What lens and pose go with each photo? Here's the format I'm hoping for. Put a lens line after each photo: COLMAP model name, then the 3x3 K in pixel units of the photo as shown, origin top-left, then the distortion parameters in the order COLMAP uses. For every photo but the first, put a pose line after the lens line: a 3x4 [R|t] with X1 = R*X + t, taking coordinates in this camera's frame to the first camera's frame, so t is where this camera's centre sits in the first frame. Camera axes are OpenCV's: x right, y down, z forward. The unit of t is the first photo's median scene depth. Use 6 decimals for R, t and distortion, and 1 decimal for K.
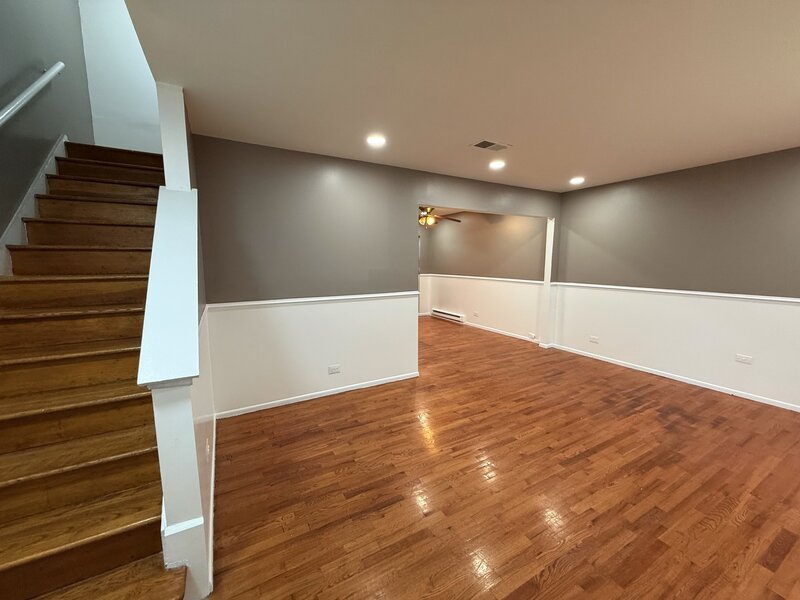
lens RADIAL K [[319.6, 0, 398.5], [0, 319.6, 299.4], [0, 0, 1]] dist [-0.001320, 0.000680]
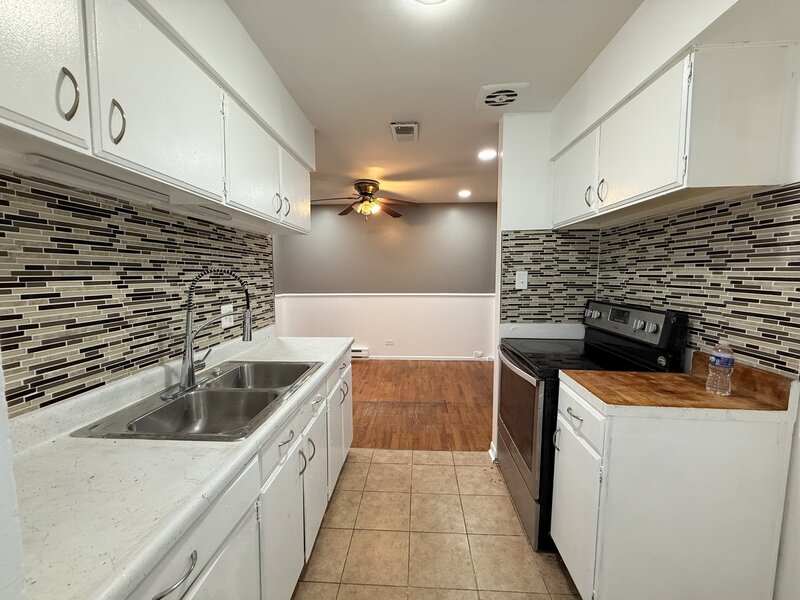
lens RADIAL K [[319.6, 0, 398.5], [0, 319.6, 299.4], [0, 0, 1]] dist [-0.001320, 0.000680]
pose [[0.538452, -0.069756, 0.839764, -0.993713], [0.108868, 0.993974, 0.012760, -0.167280], [-0.835594, 0.084552, 0.542801, 1.495989]]
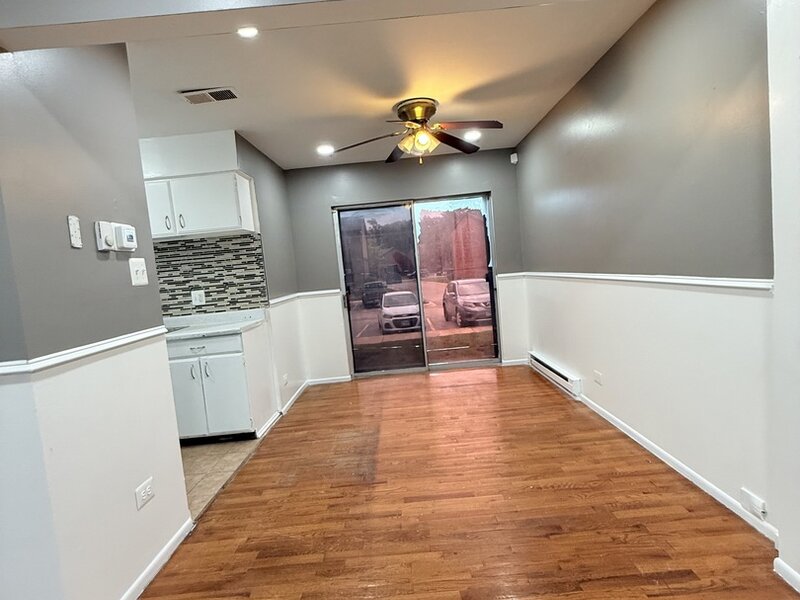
lens RADIAL K [[426.0, 0, 400.4], [0, 426.0, 298.4], [0, 0, 1]] dist [-0.002212, 0.001177]
pose [[0.869793, -0.044452, -0.491409, 0.764671], [0.029425, 0.998834, -0.038271, -0.082349], [0.492538, 0.018828, 0.870087, 1.269992]]
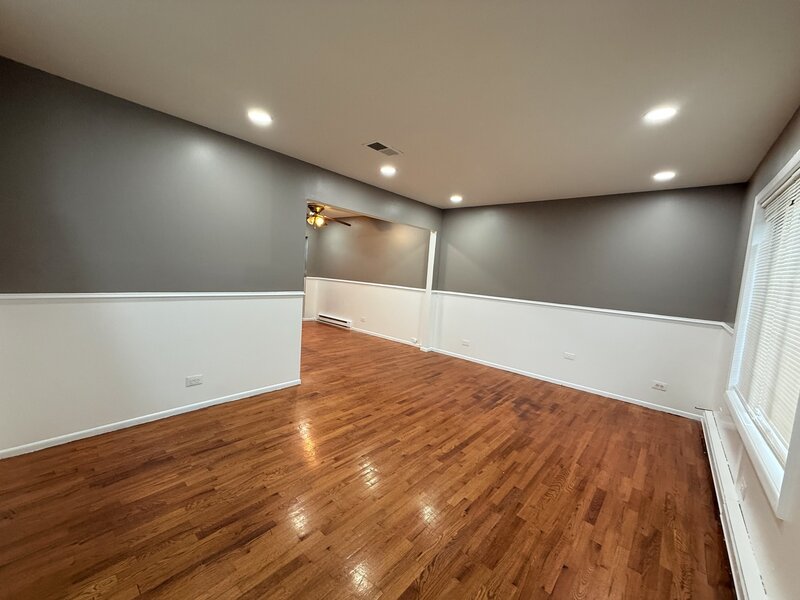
lens RADIAL K [[319.6, 0, 398.5], [0, 319.6, 299.4], [0, 0, 1]] dist [-0.001320, 0.000680]
pose [[0.939220, 0.036889, 0.341328, 0.008237], [-0.028470, 0.999155, -0.029642, 0.024265], [-0.342133, 0.018123, 0.939477, 0.050174]]
